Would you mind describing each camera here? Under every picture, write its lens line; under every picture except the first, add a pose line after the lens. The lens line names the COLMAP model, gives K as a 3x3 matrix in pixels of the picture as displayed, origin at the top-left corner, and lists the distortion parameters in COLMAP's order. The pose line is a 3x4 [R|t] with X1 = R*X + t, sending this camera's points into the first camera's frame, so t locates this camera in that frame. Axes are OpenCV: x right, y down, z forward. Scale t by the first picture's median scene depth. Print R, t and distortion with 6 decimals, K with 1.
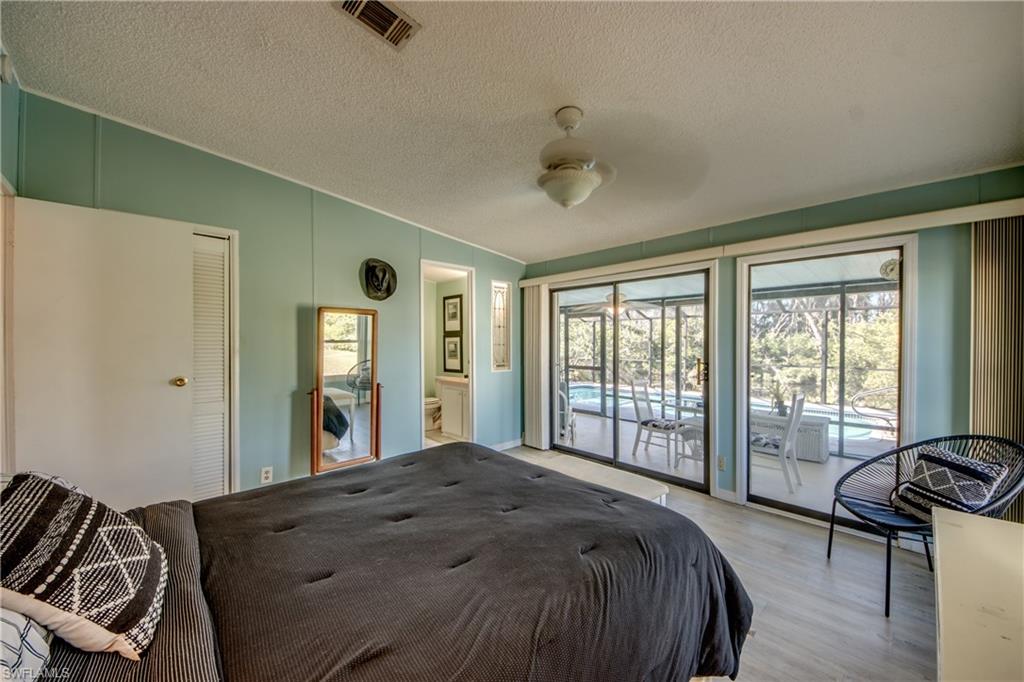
lens RADIAL K [[385.3, 0, 516.7], [0, 385.3, 345.2], [0, 0, 1]] dist [0.012174, -0.010247]
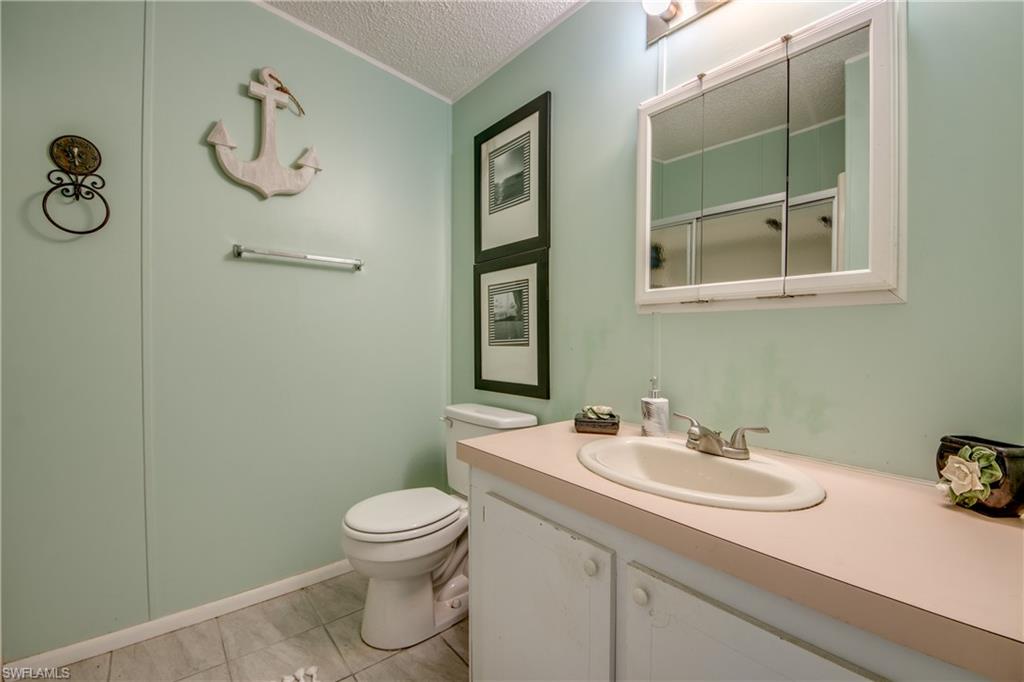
lens RADIAL K [[453.9, 0, 514.4], [0, 453.9, 339.9], [0, 0, 1]] dist [0.018245, -0.011273]
pose [[0.997046, 0.004898, -0.076647, -0.136665], [-0.005231, 0.999978, -0.004147, 0.032938], [0.076625, 0.004536, 0.997050, 0.675591]]
